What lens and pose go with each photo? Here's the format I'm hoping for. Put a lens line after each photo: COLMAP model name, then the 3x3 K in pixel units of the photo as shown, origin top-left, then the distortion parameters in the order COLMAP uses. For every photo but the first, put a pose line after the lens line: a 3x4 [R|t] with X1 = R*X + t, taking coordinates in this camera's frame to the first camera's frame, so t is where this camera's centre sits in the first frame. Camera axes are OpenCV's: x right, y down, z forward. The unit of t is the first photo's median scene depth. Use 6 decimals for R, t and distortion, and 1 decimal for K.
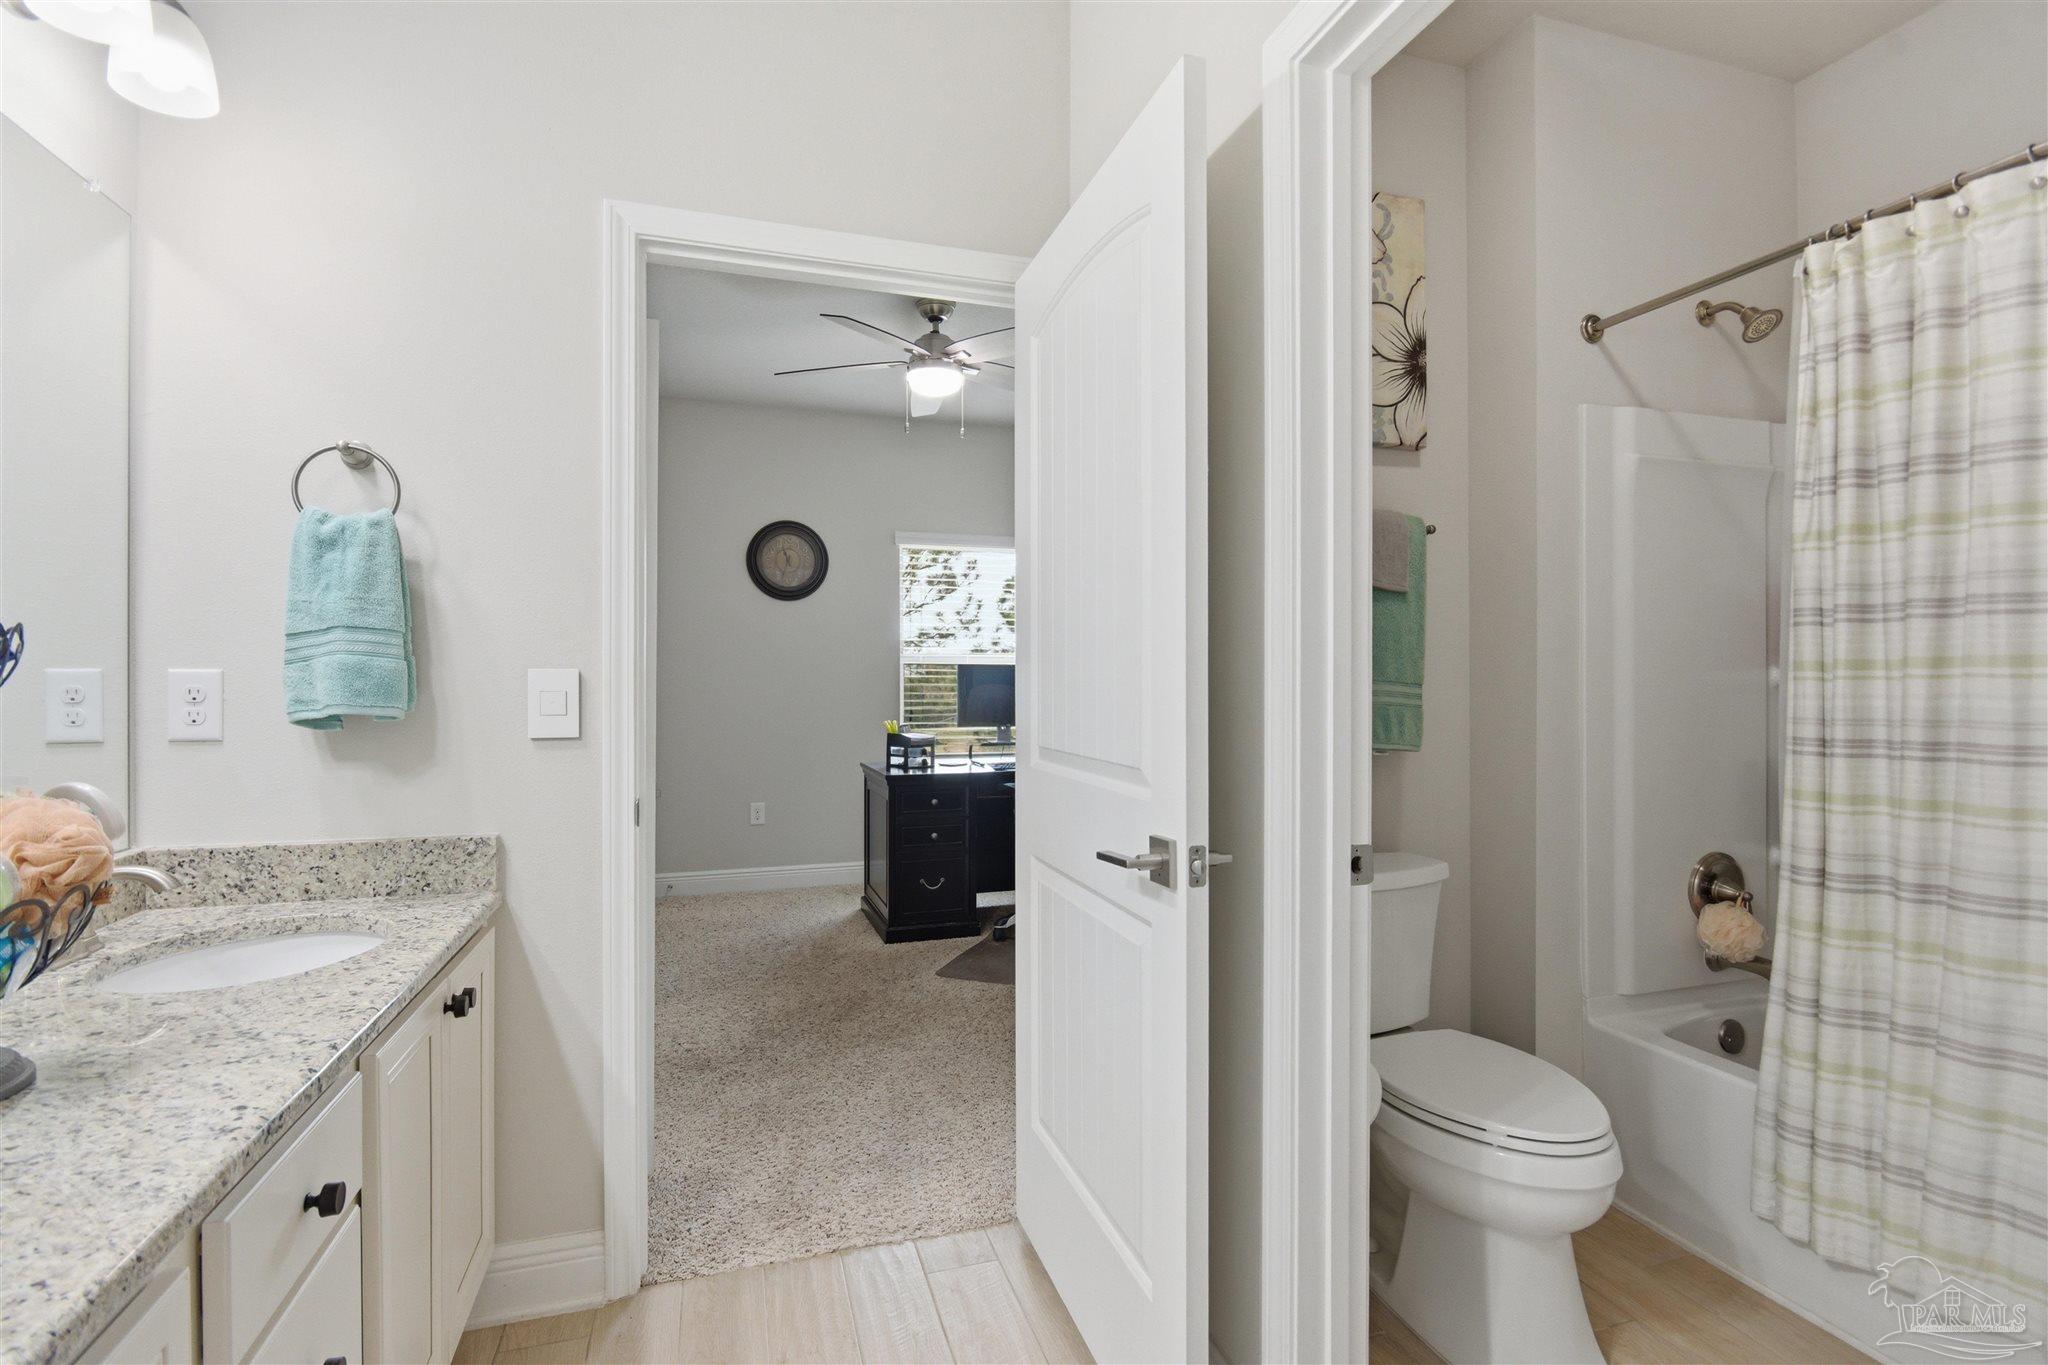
lens RADIAL K [[1004.5, 0, 1034.6], [0, 1004.5, 682.6], [0, 0, 1]] dist [0.004913, -0.000684]
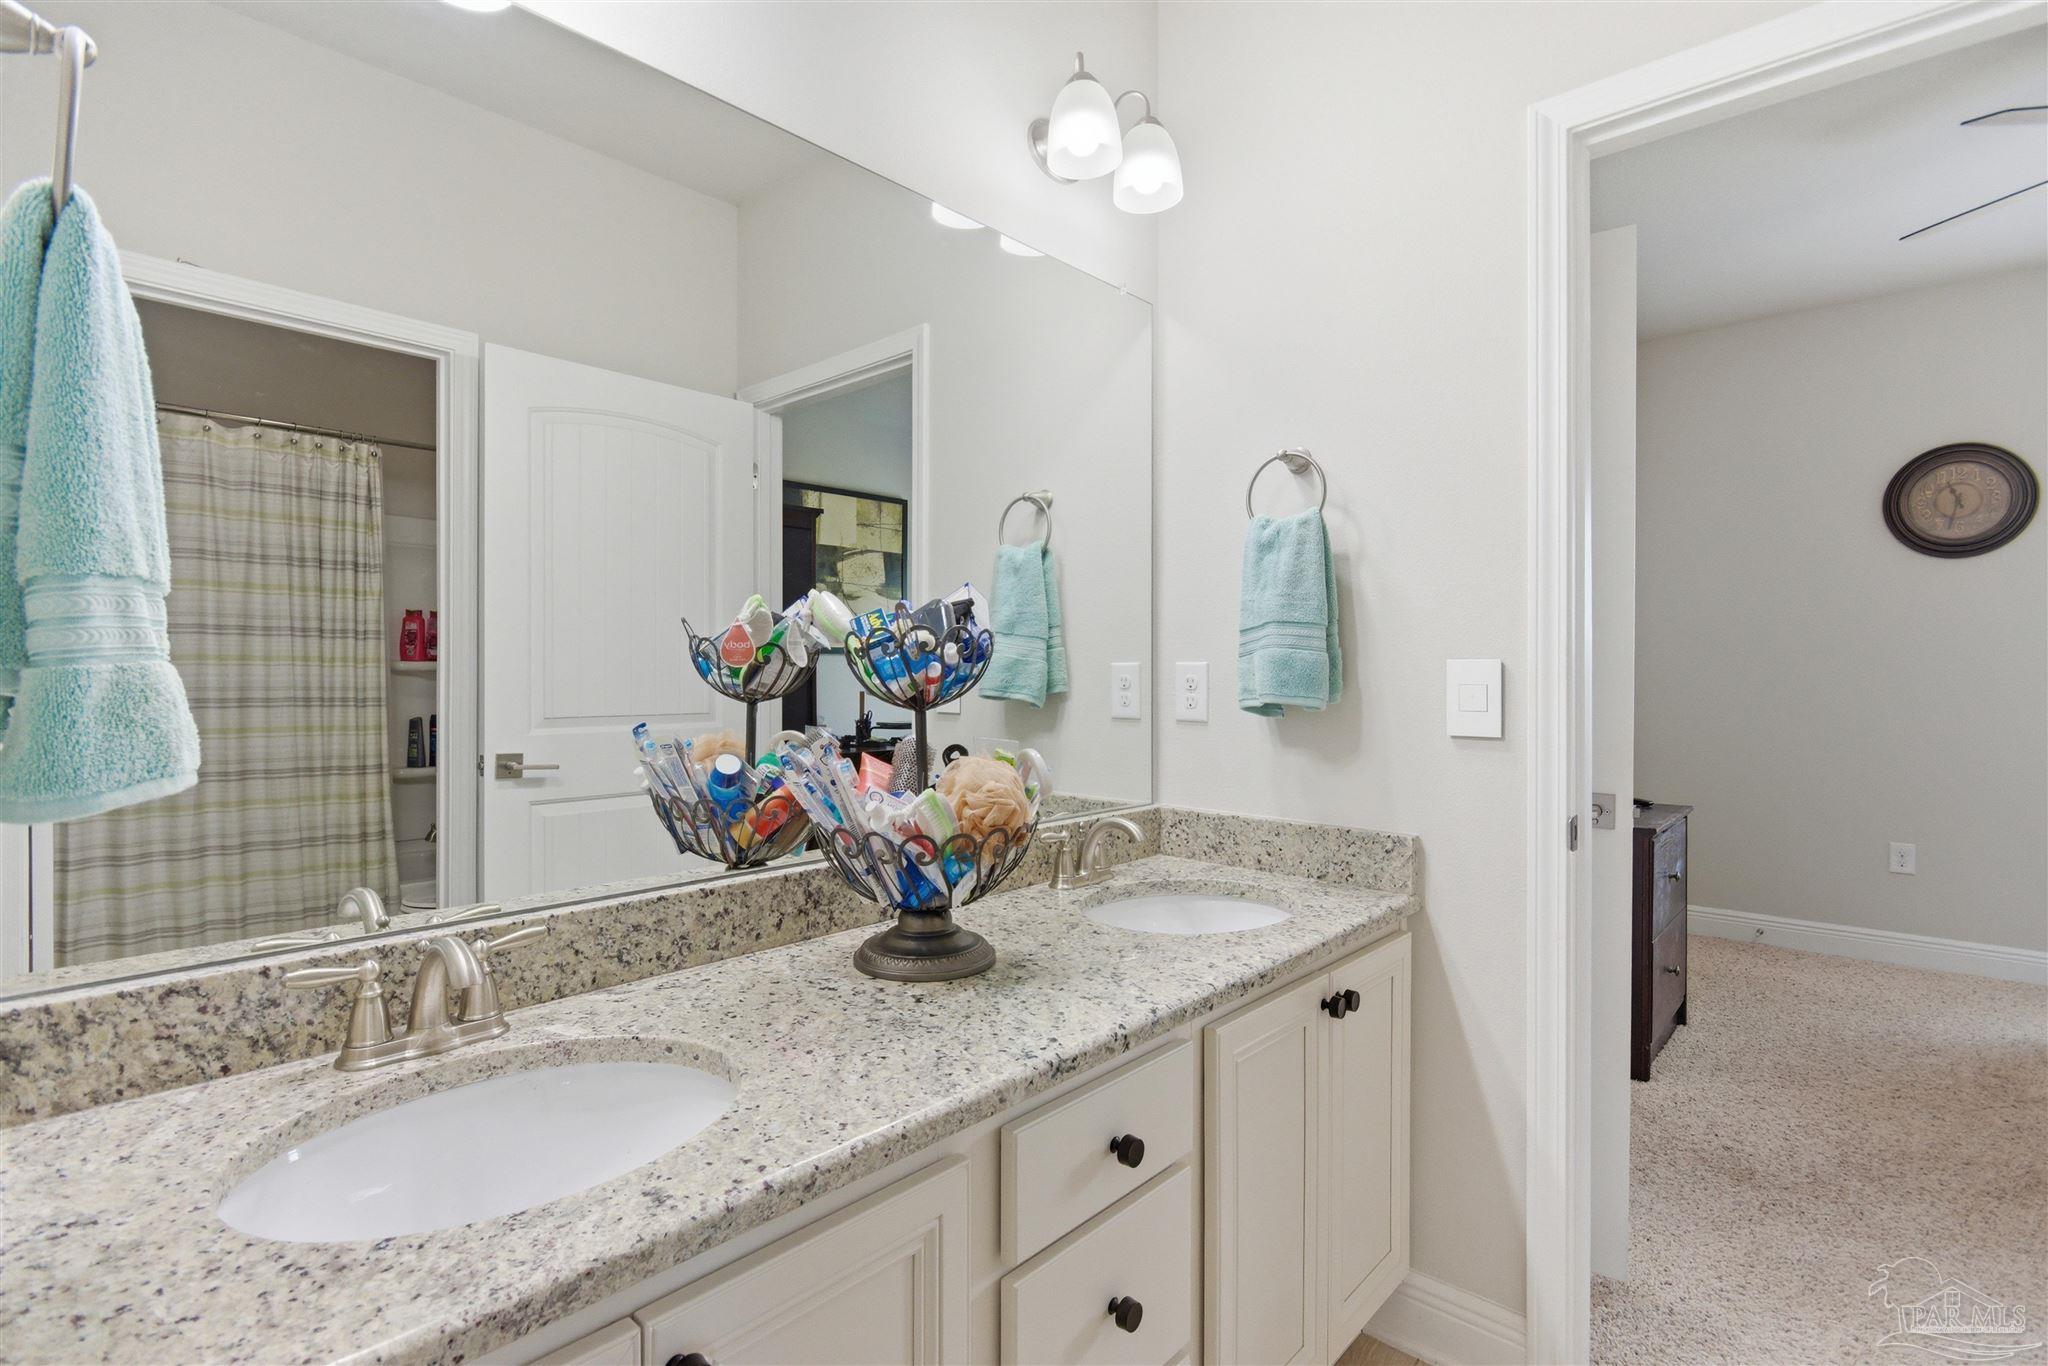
lens RADIAL K [[1004.5, 0, 1025.9], [0, 1004.5, 673.3], [0, 0, 1]] dist [0.004913, -0.000684]
pose [[0.486775, 0.005331, -0.873511, 0.121274], [-0.006237, 0.999977, 0.002627, -0.001758], [0.873505, 0.004170, 0.486798, 0.240022]]
